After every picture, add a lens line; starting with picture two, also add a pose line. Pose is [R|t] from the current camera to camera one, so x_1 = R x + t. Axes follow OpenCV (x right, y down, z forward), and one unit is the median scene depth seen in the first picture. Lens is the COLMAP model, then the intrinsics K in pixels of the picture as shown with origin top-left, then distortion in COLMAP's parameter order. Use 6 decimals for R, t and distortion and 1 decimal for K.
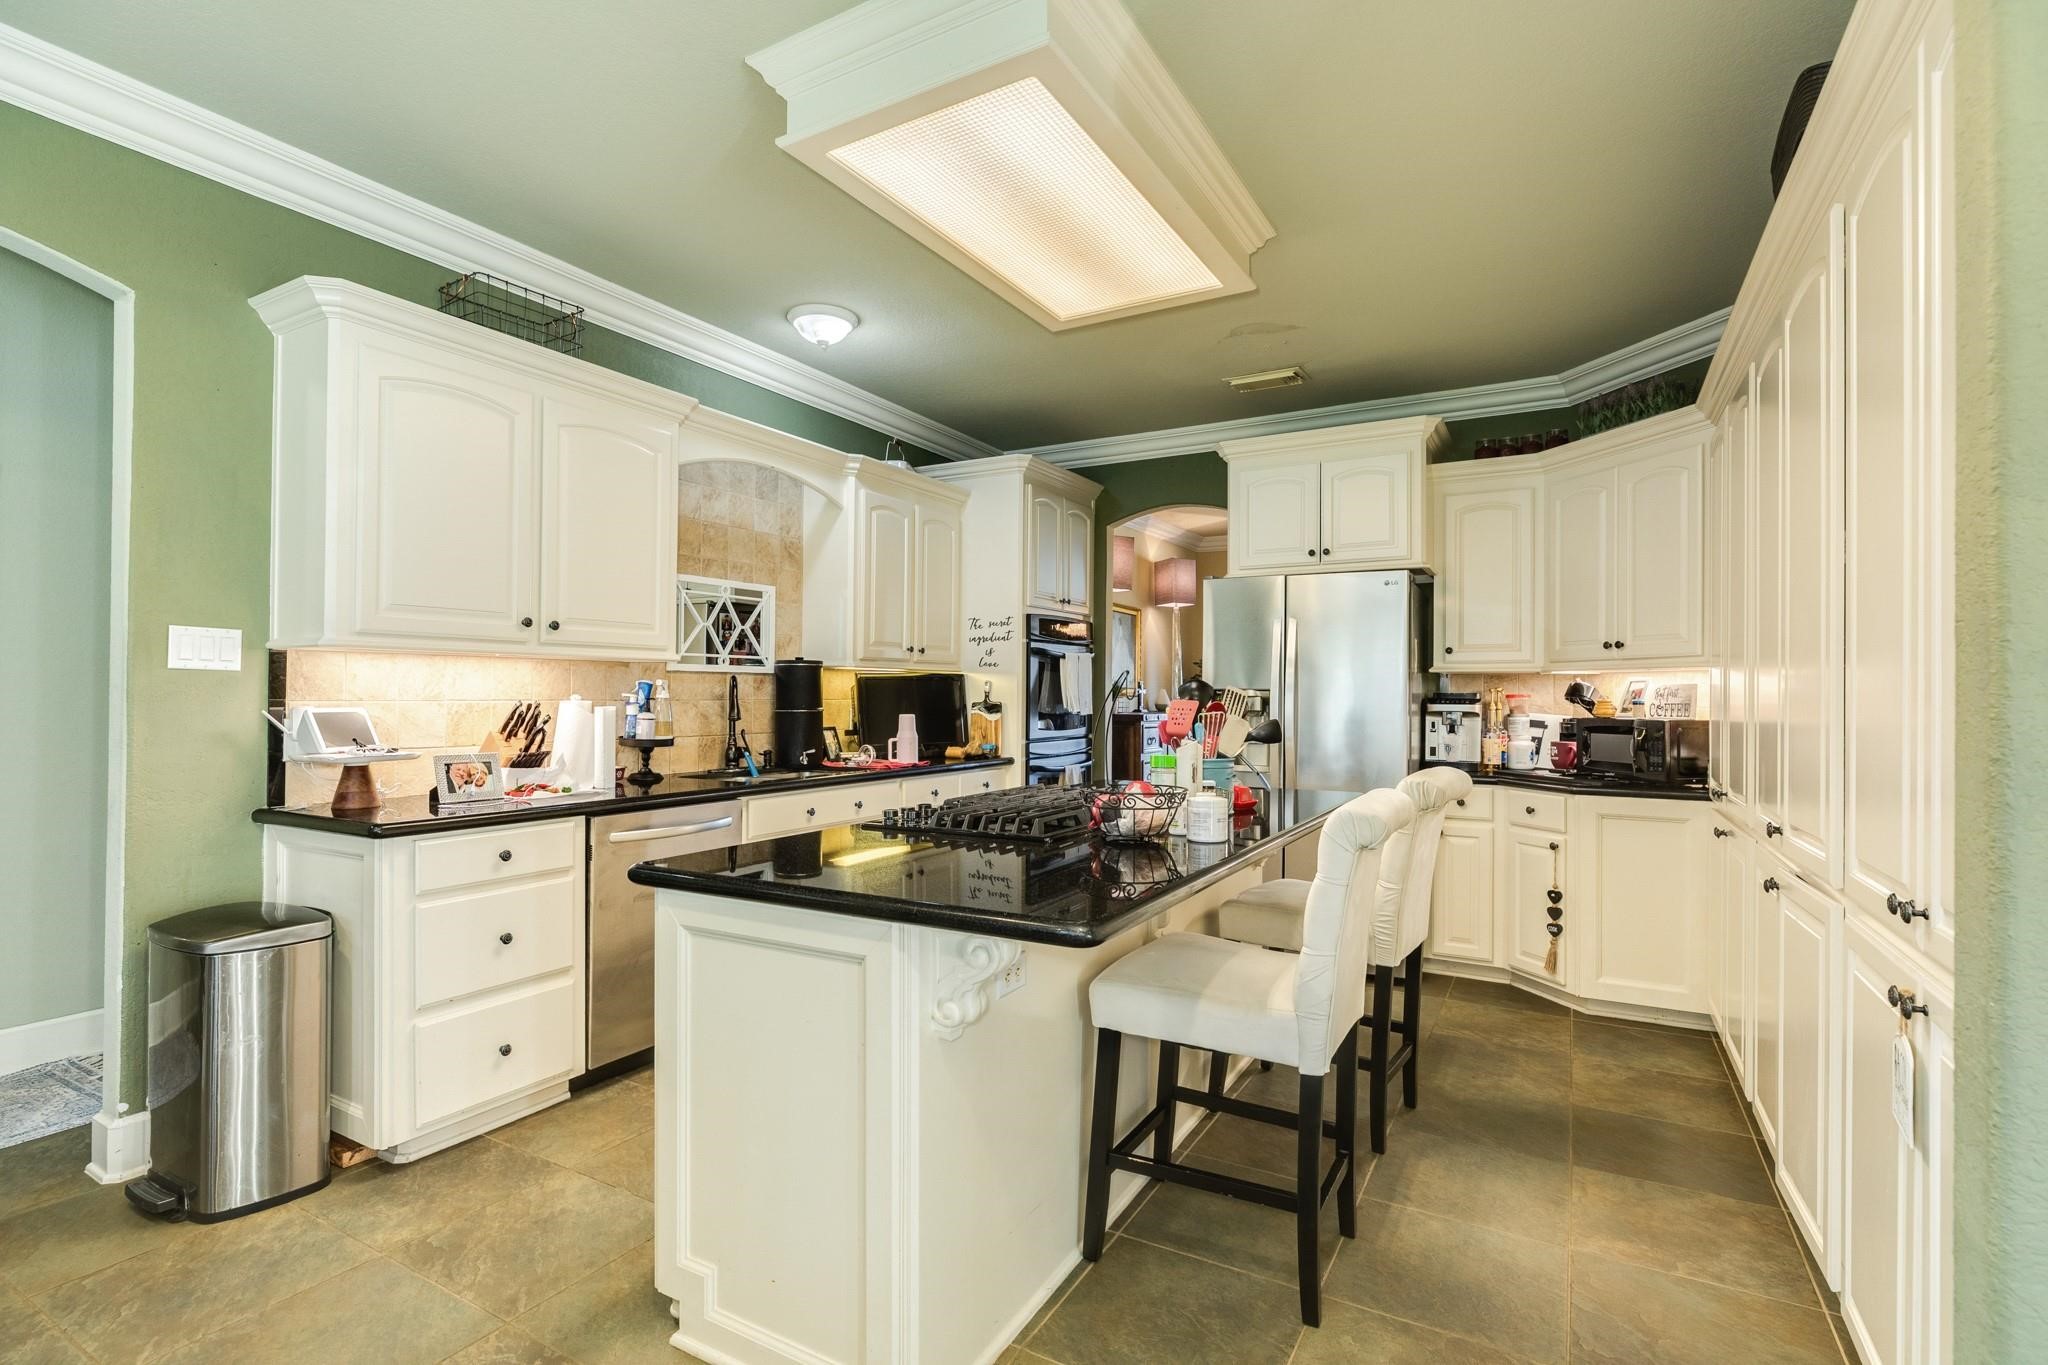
lens RADIAL K [[967.6, 0, 1024.6], [0, 967.6, 685.3], [0, 0, 1]] dist [-0.002212, 0.000113]
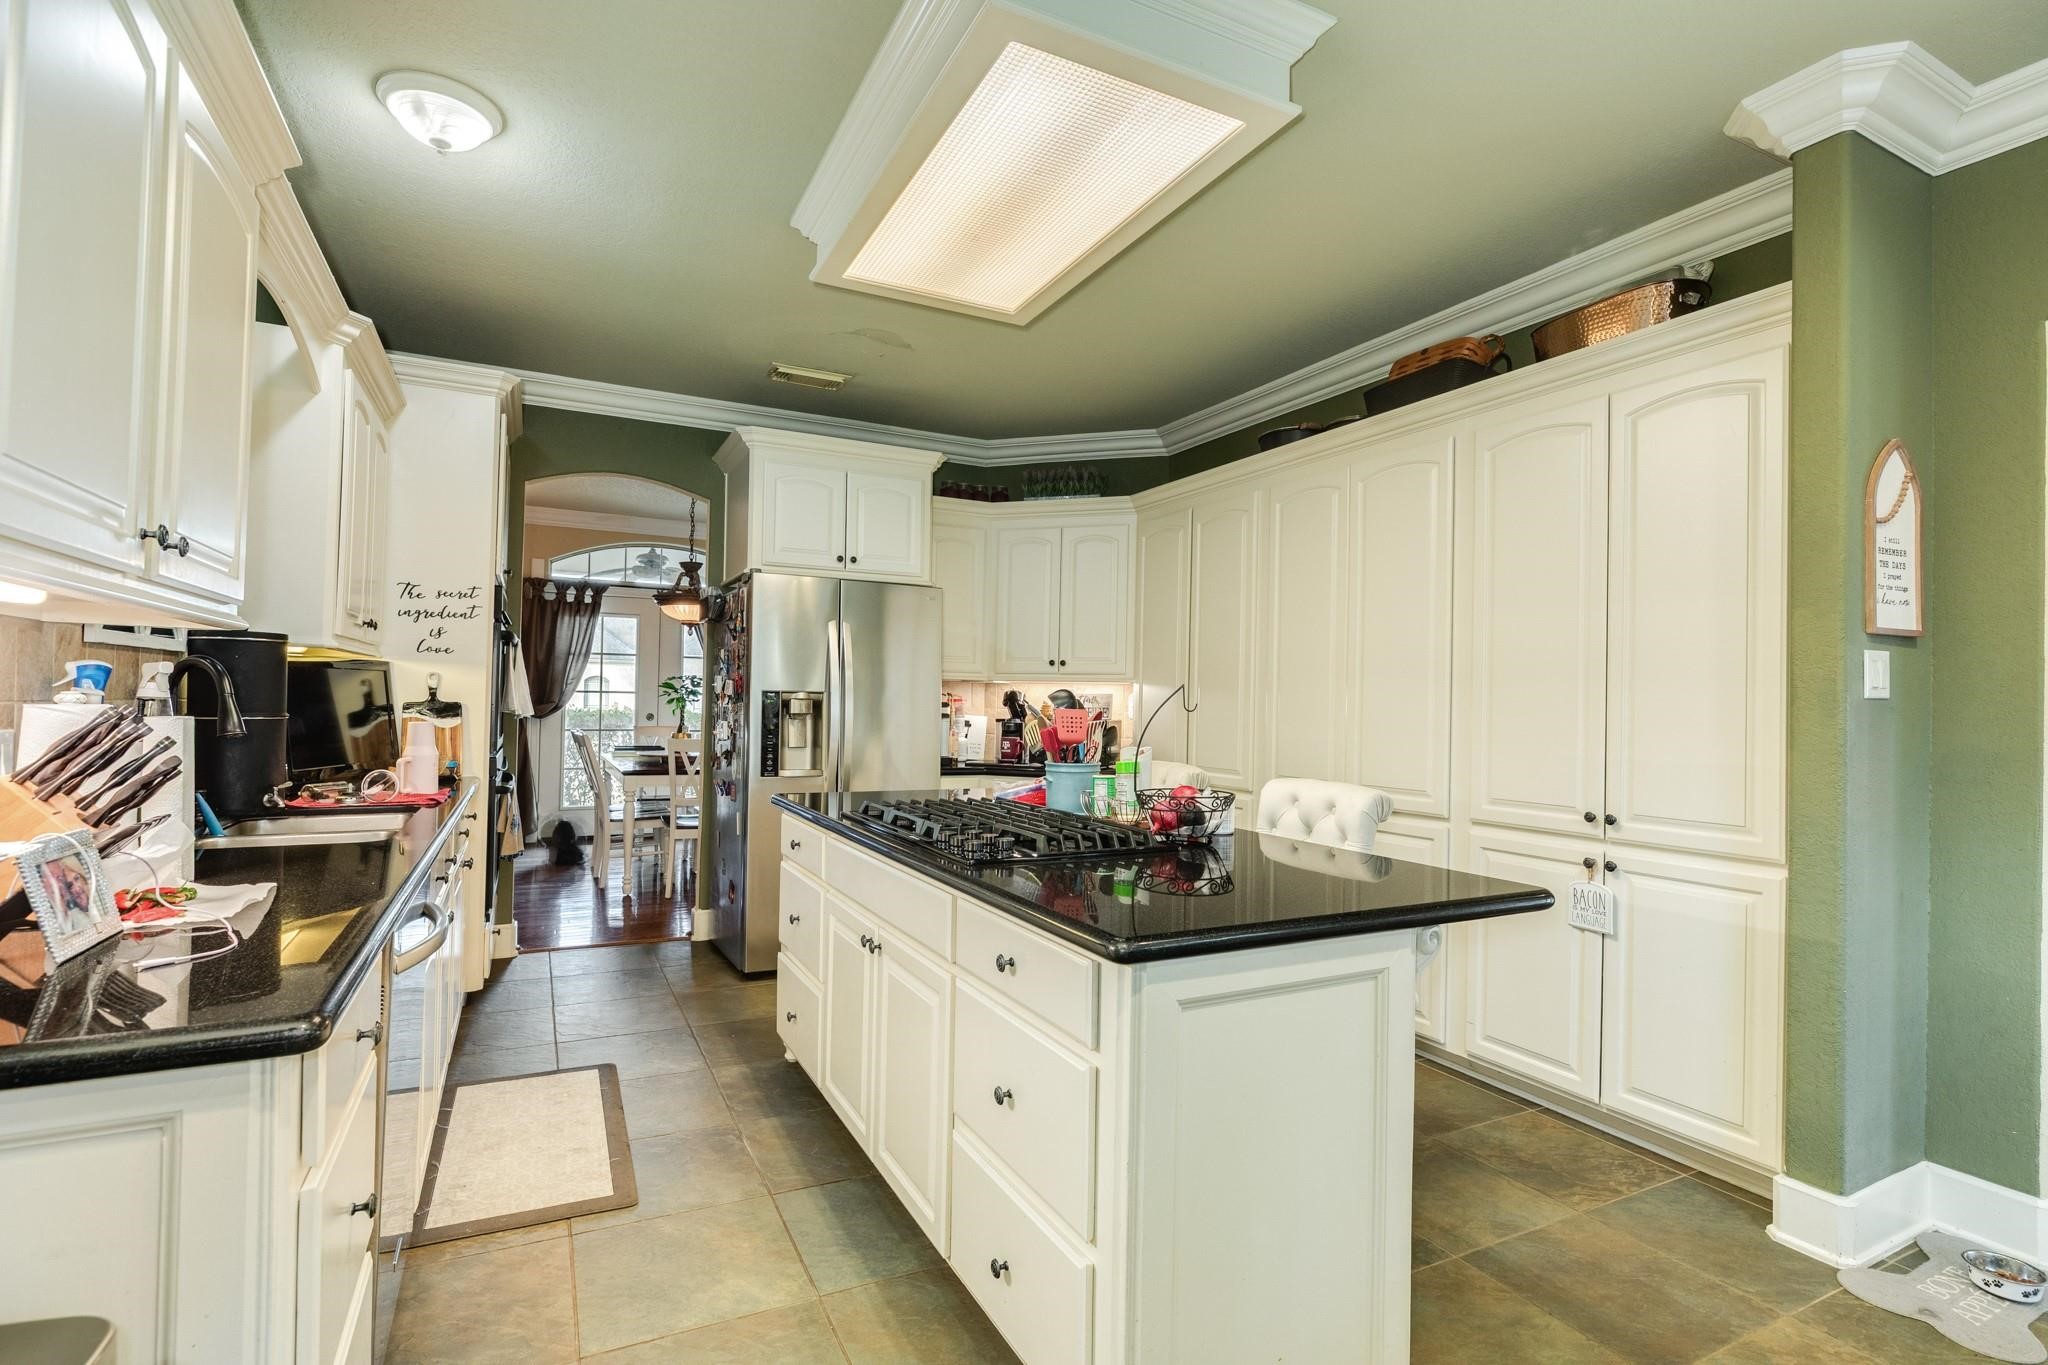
lens RADIAL K [[967.6, 0, 1022.9], [0, 967.6, 686.9], [0, 0, 1]] dist [-0.002212, 0.000113]
pose [[0.553057, 0.017178, 0.832966, -0.397899], [-0.024415, 0.999692, -0.004405, -0.001447], [-0.832785, -0.017901, 0.553307, 0.242349]]
